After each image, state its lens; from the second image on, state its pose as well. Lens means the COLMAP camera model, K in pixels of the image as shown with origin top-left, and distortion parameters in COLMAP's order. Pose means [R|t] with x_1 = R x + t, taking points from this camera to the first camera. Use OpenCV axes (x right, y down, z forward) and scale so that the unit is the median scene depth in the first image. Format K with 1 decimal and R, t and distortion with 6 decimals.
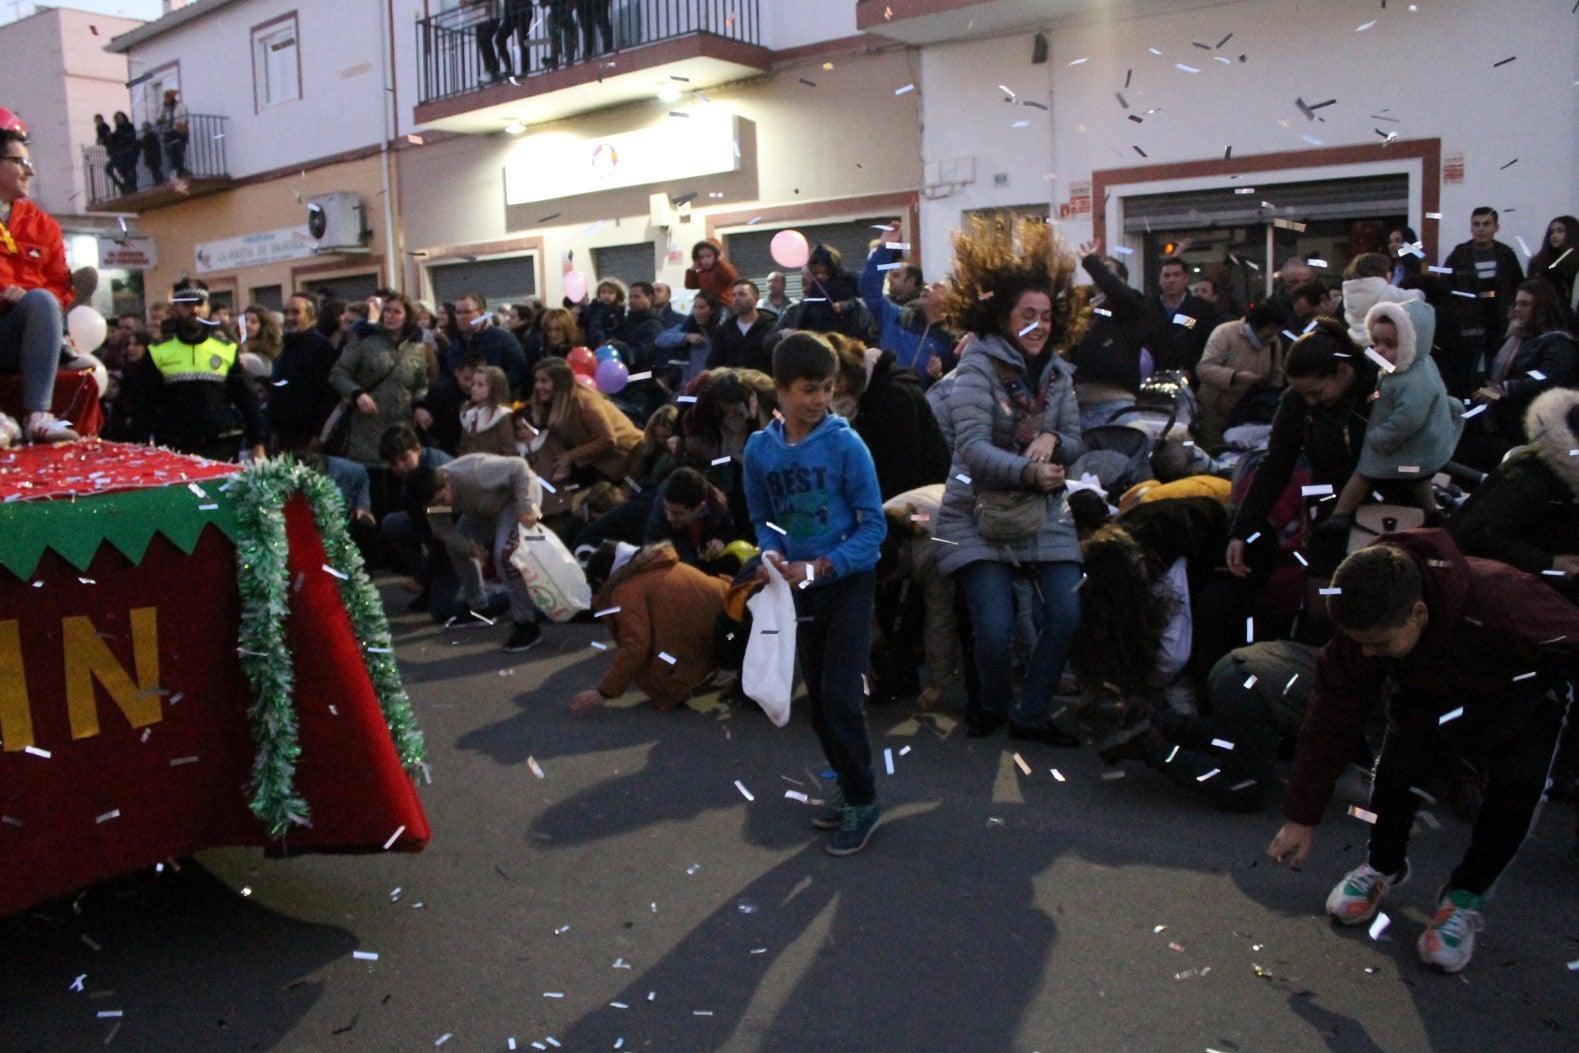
lens RADIAL K [[1337.8, 0, 789.5], [0, 1337.8, 526.5], [0, 0, 1]] dist [-0.172310, 0.140635]
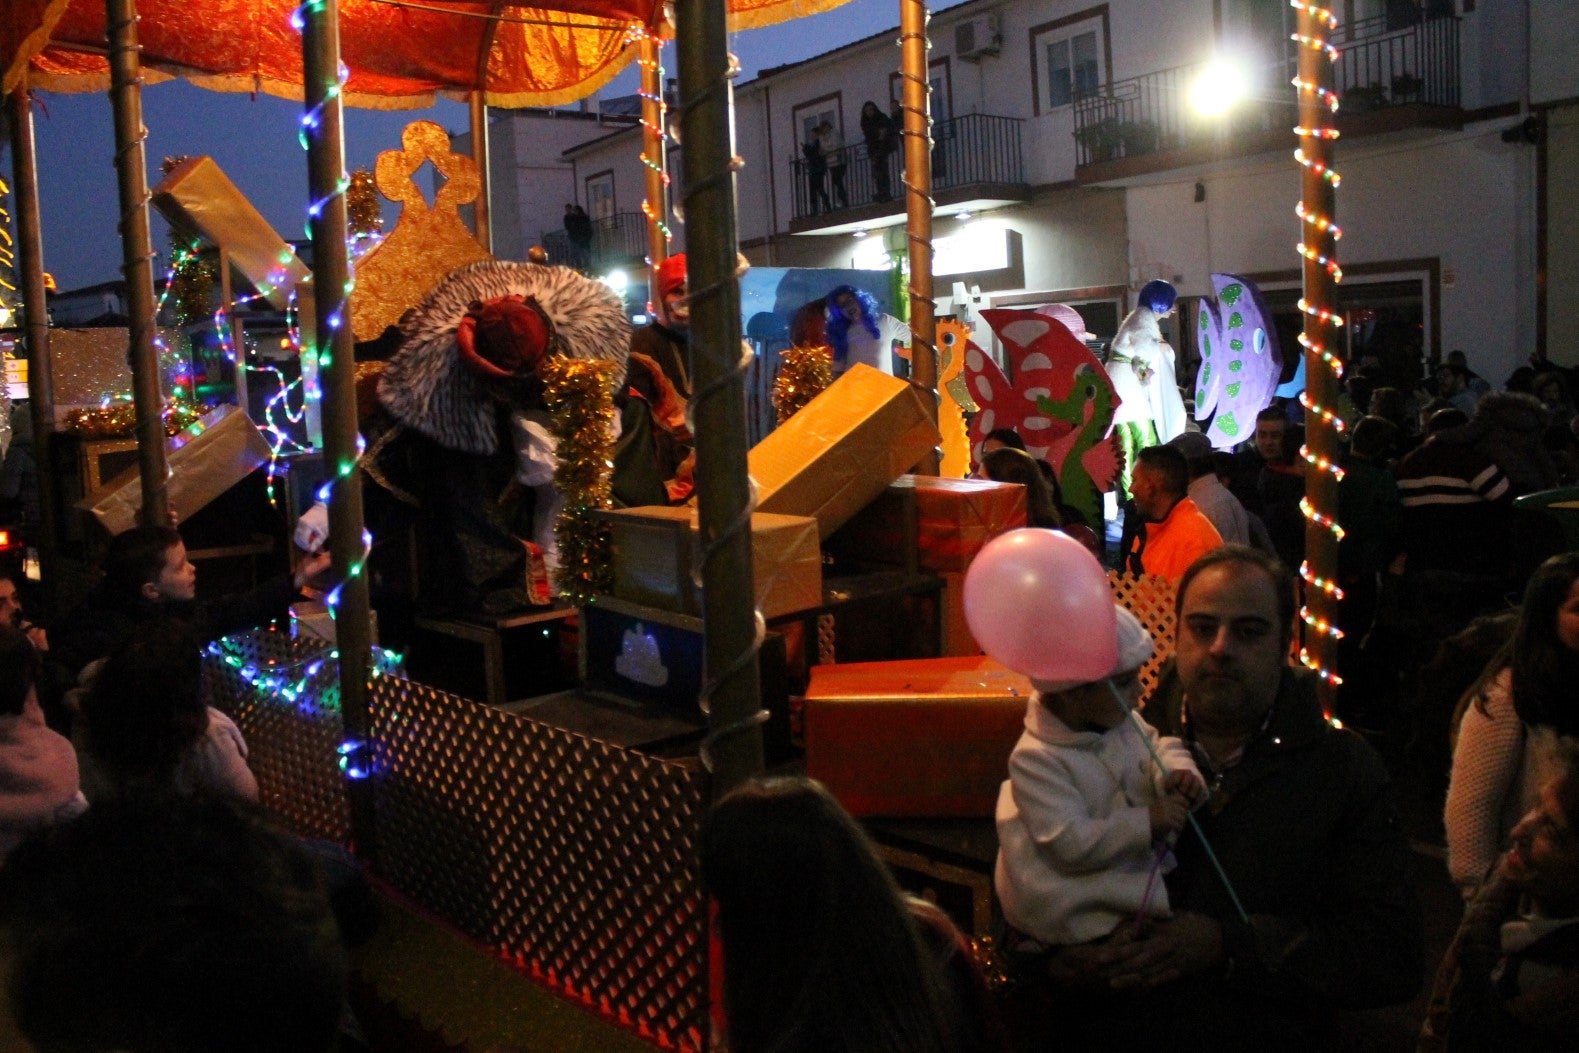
lens RADIAL K [[1337.8, 0, 789.5], [0, 1337.8, 526.5], [0, 0, 1]] dist [-0.172310, 0.140635]
pose [[0.964484, 0.005998, -0.264074, 0.105532], [-0.006489, 0.999978, -0.000988, 0.015779], [0.264062, 0.002666, 0.964502, -0.434730]]
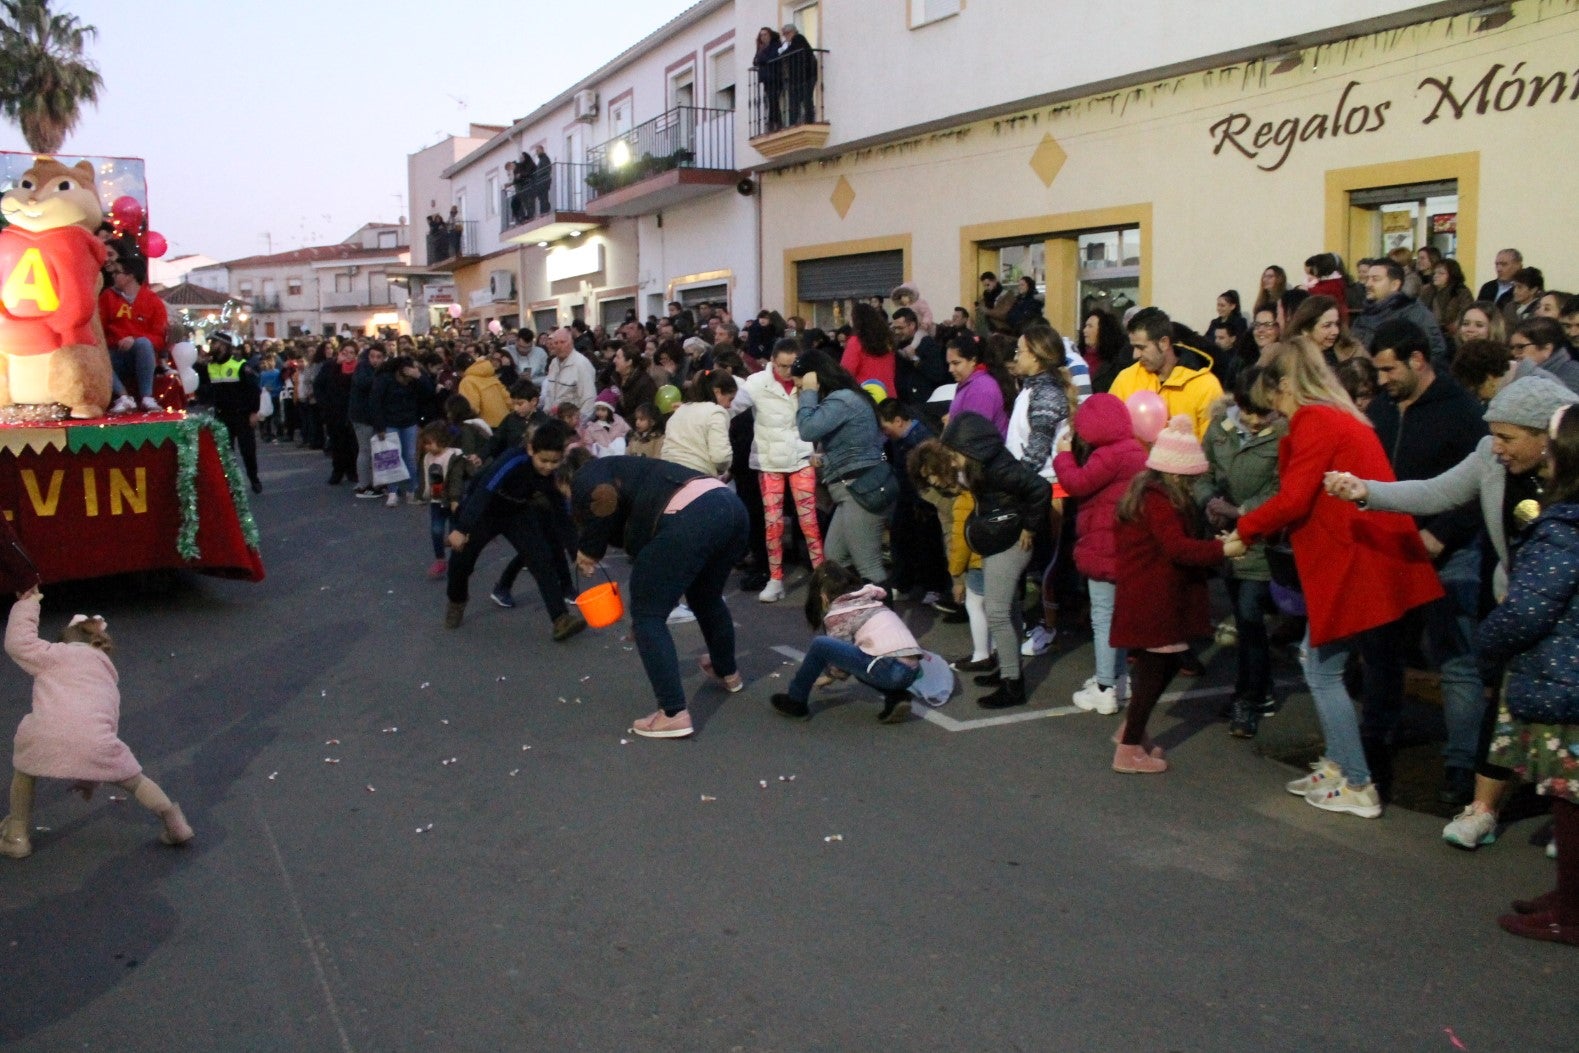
lens RADIAL K [[1299.1, 0, 789.5], [0, 1299.1, 526.5], [0, 0, 1]] dist [-0.160710, 0.118614]
pose [[0.927752, 0.068322, -0.366889, 0.927897], [-0.070152, 0.997501, 0.008362, 0.080137], [0.366544, 0.017980, 0.930227, -0.684181]]
